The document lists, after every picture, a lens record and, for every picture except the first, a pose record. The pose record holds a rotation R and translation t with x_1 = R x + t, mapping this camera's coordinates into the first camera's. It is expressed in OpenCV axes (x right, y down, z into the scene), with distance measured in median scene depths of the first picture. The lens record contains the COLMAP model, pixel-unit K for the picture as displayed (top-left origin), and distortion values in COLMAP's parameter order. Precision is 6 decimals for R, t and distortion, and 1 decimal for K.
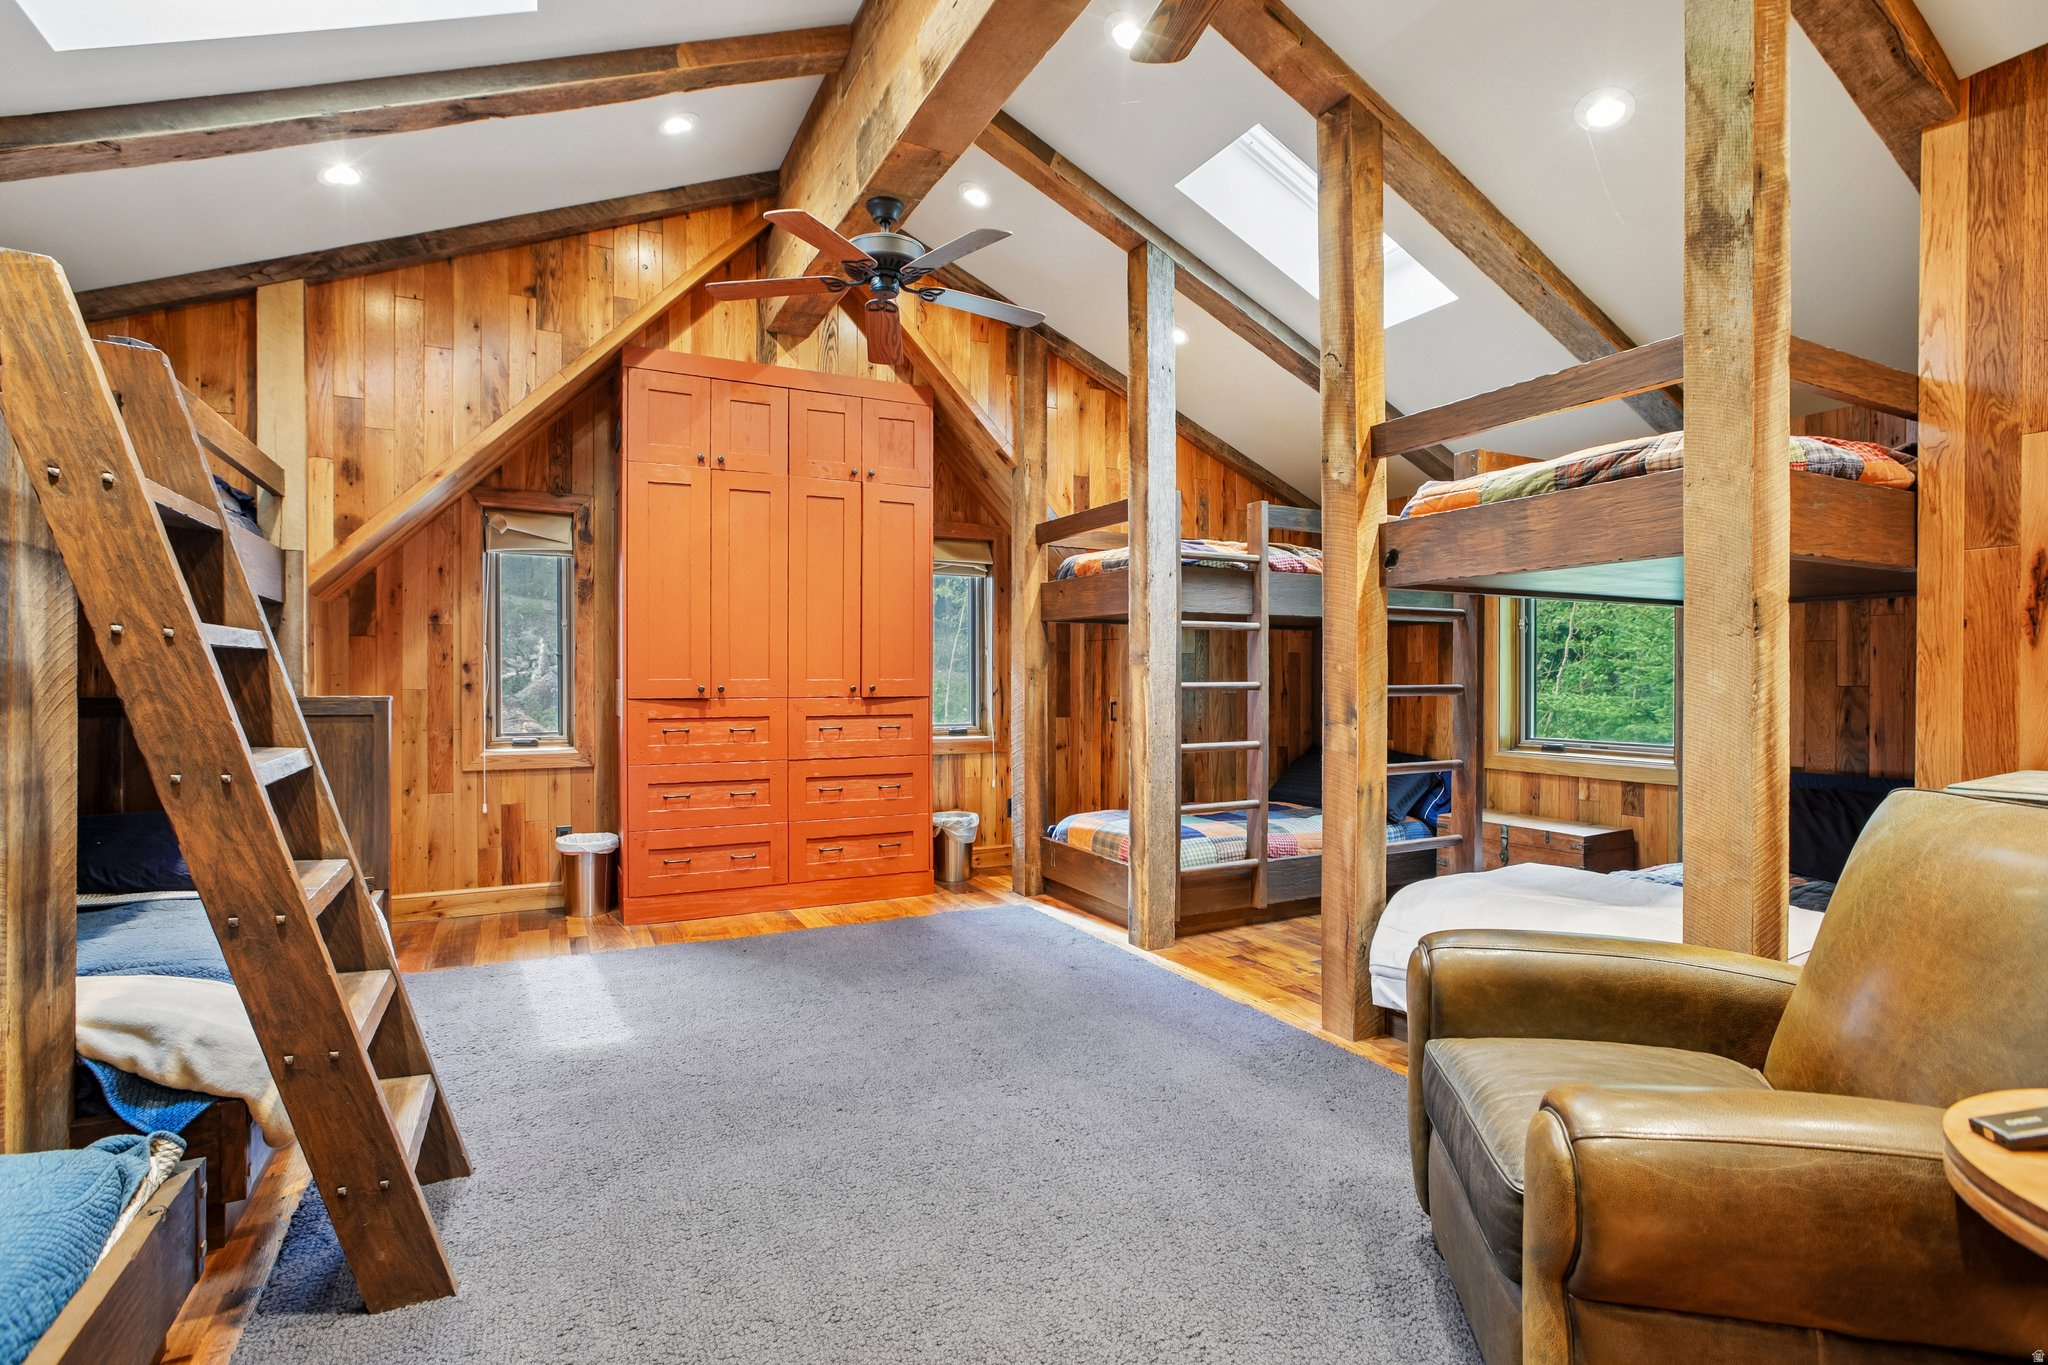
lens RADIAL K [[978.4, 0, 1020.5], [0, 978.4, 676.5], [0, 0, 1]] dist [-0.044148, 0.030552]
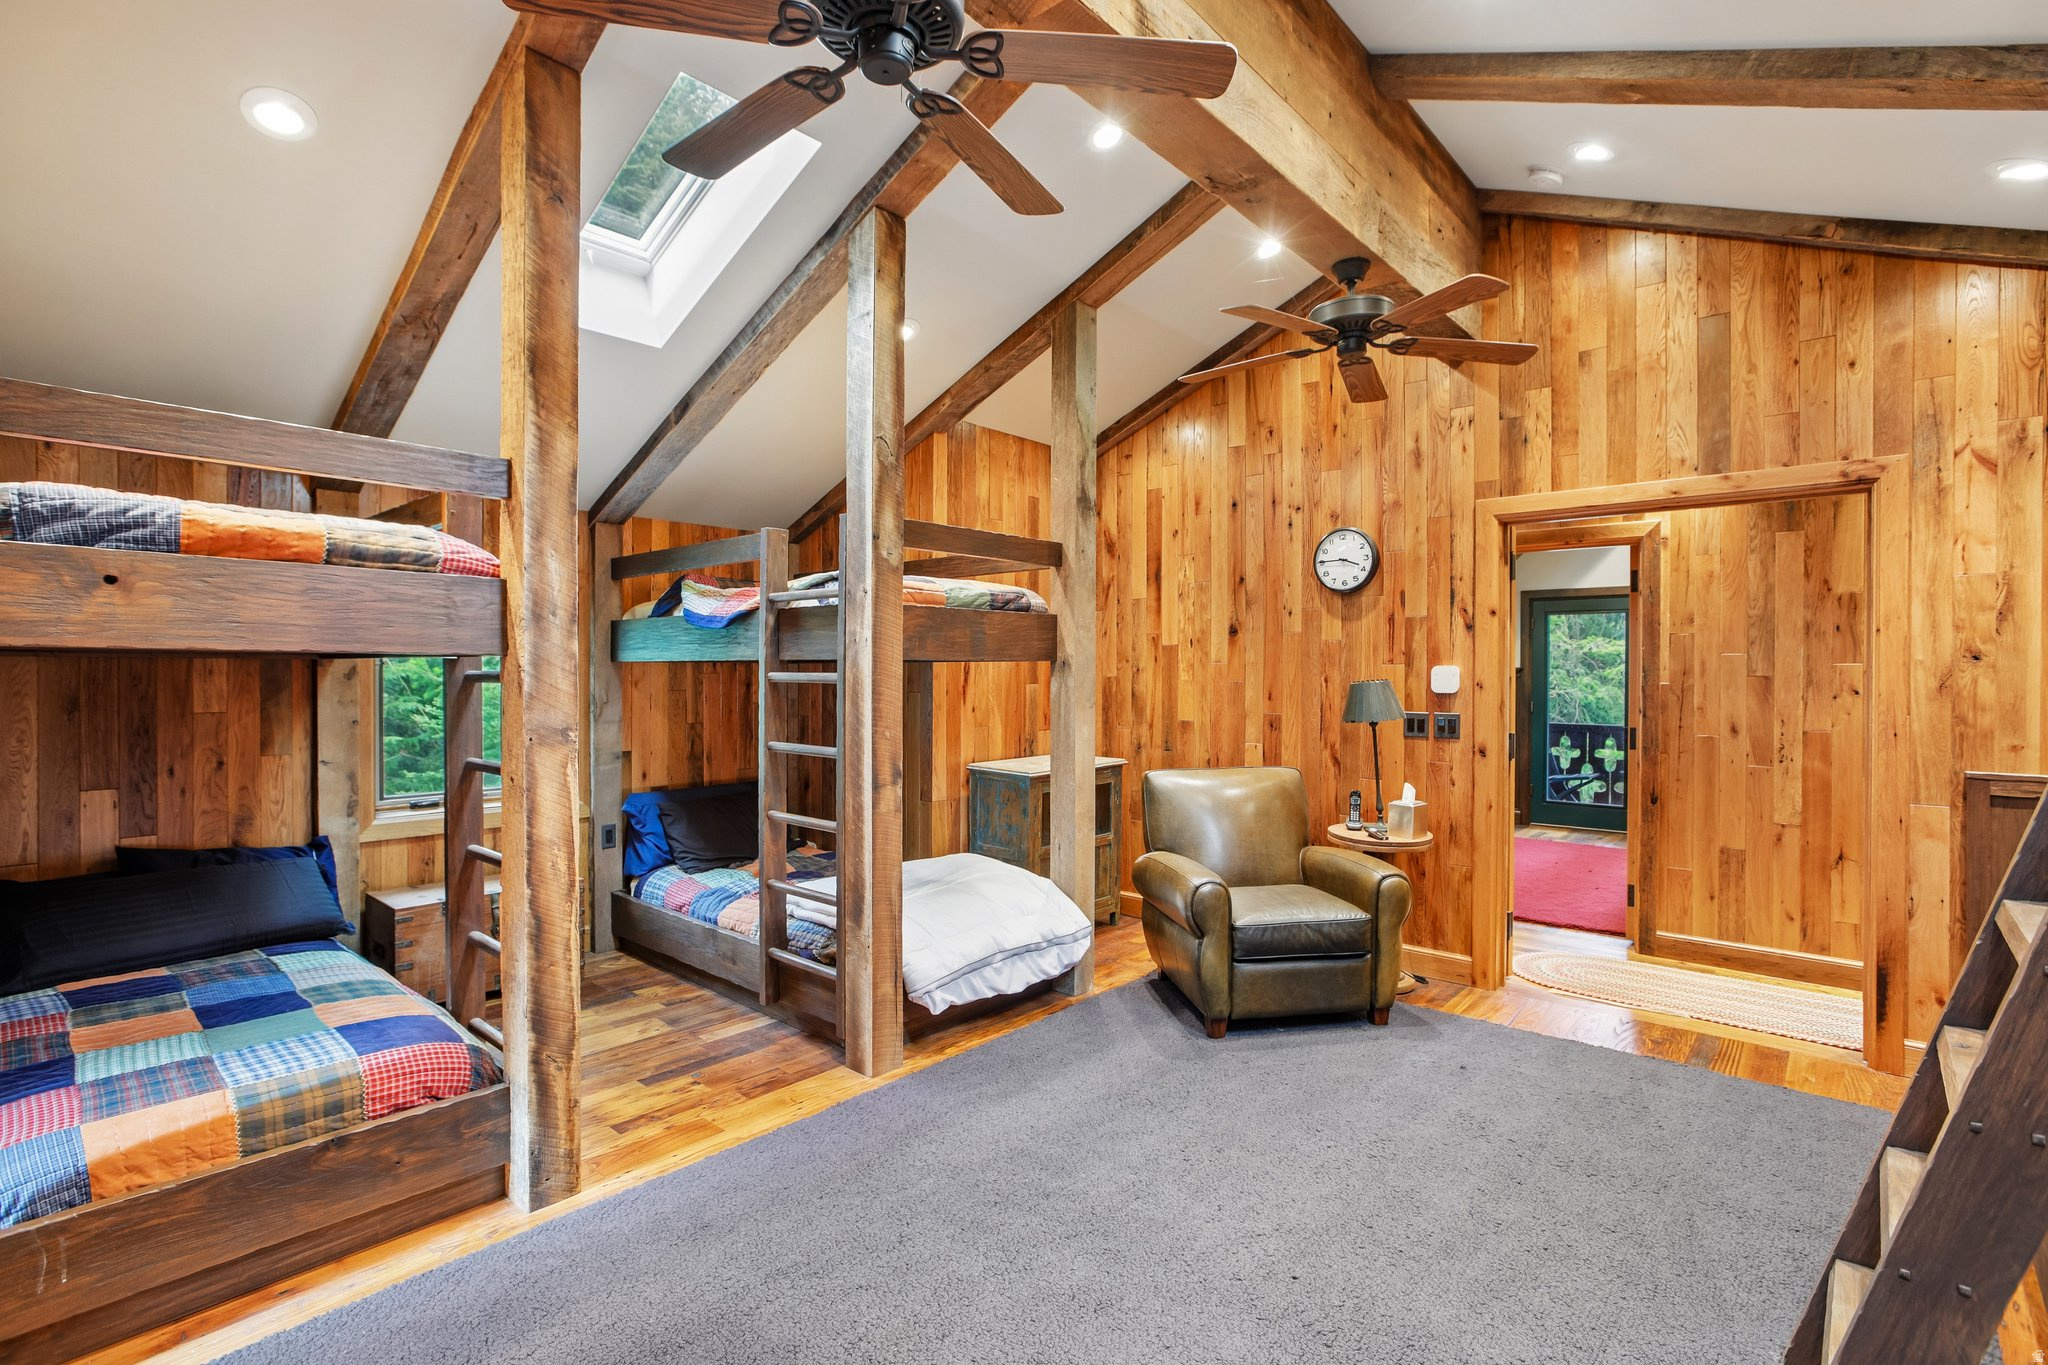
lens RADIAL K [[978.4, 0, 1020.5], [0, 978.4, 676.5], [0, 0, 1]] dist [-0.044148, 0.030552]
pose [[-0.368057, -0.007135, 0.929776, -0.566605], [-0.003828, 0.999974, 0.006159, -0.061319], [-0.929796, -0.001293, -0.368074, 0.972686]]
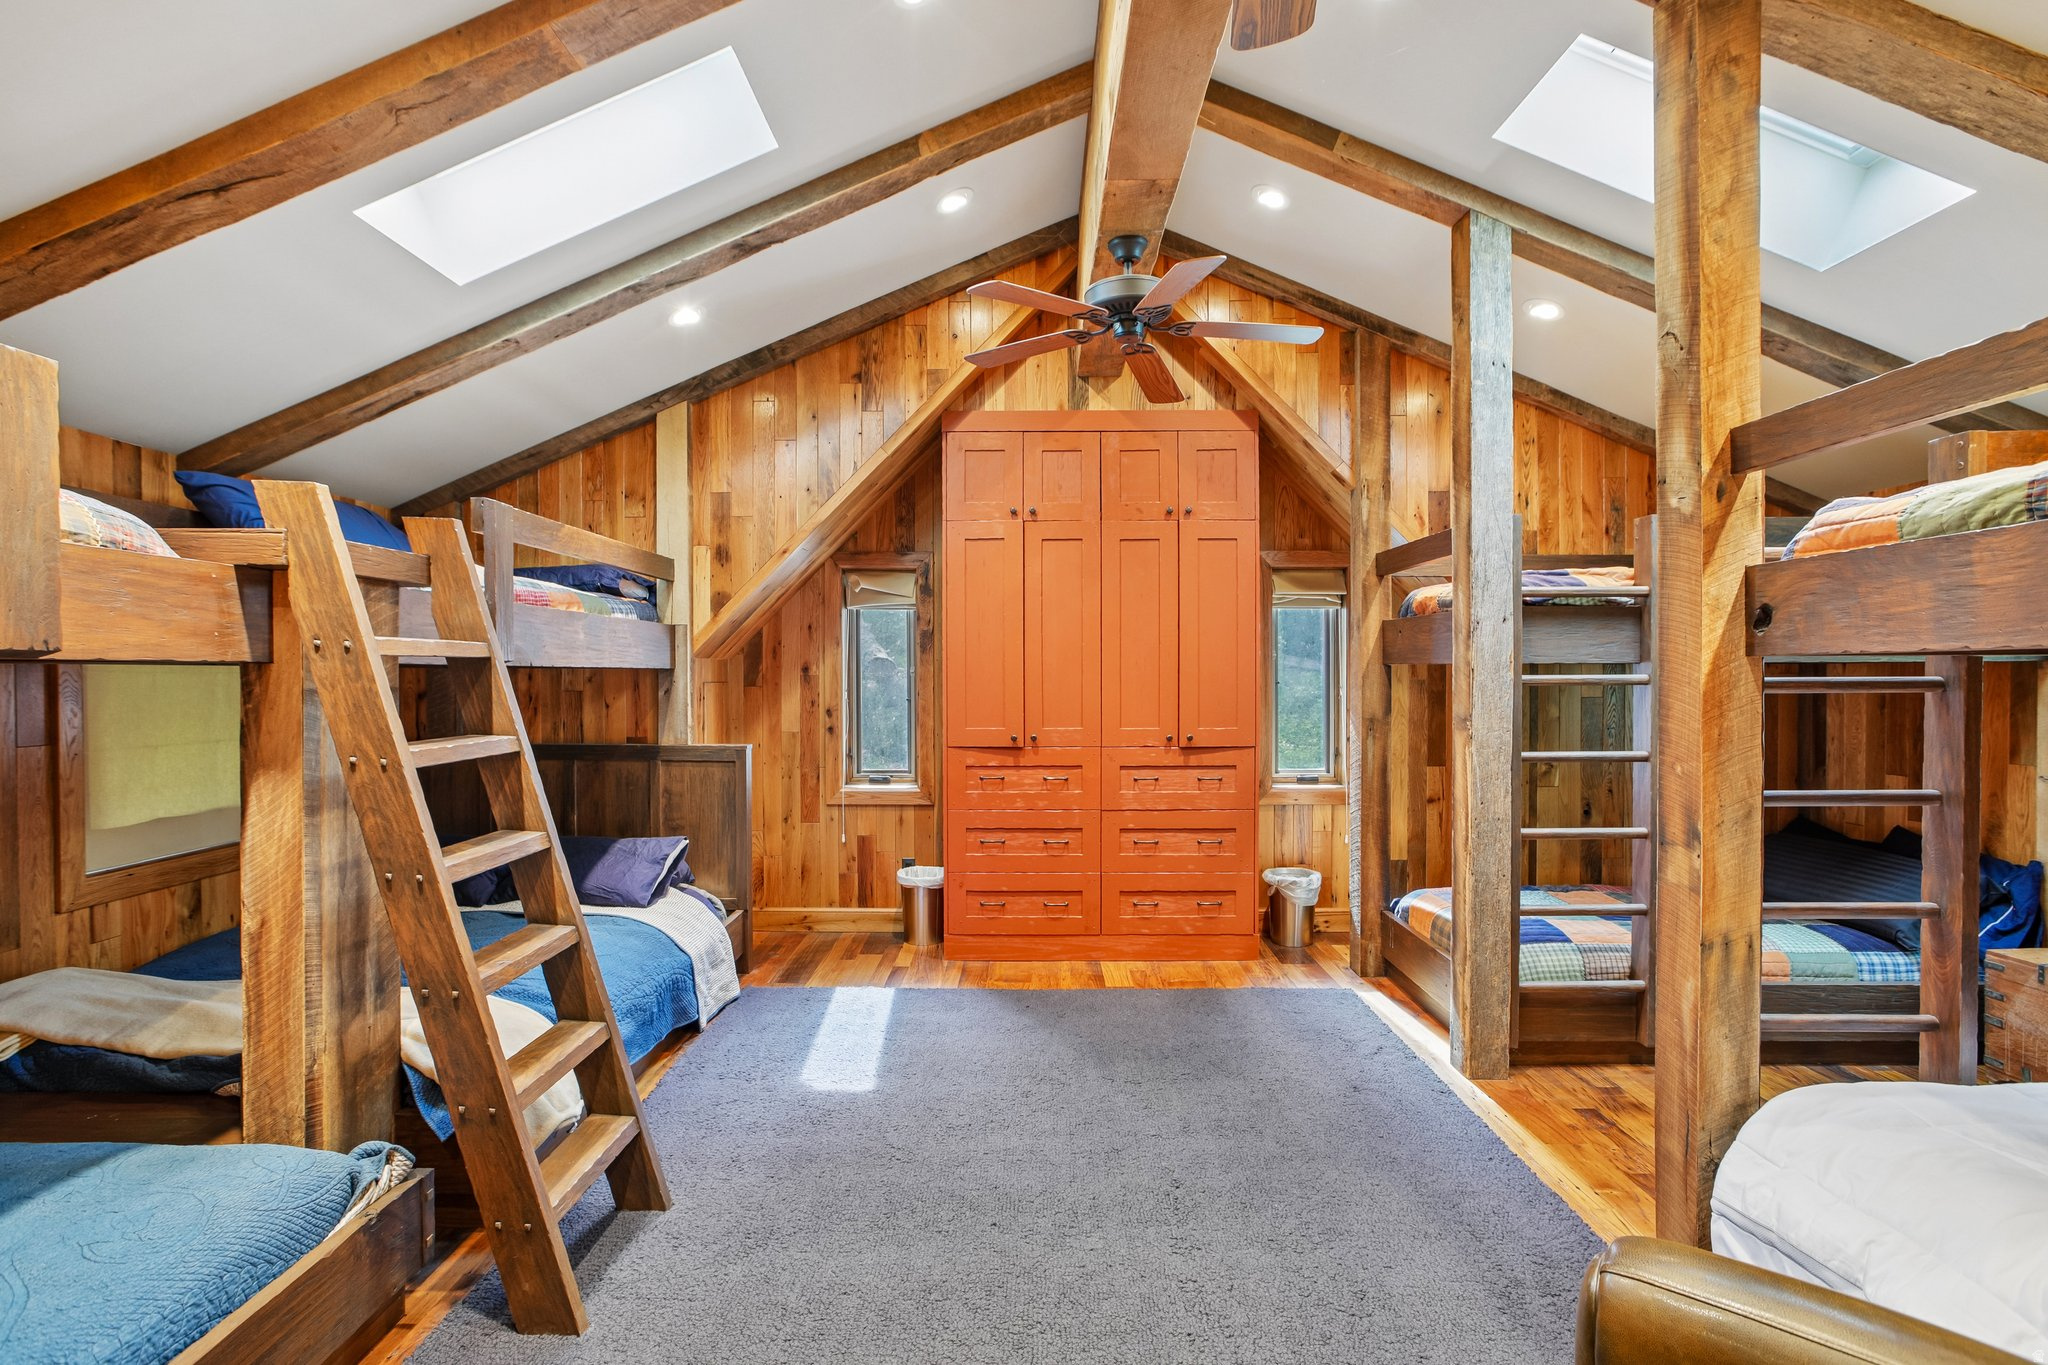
lens RADIAL K [[978.4, 0, 1020.5], [0, 978.4, 676.5], [0, 0, 1]] dist [-0.044148, 0.030552]
pose [[0.881970, -0.000058, -0.471305, 0.181864], [0.003143, 0.999978, 0.005758, -0.064339], [0.471295, -0.006560, 0.881951, 0.106580]]
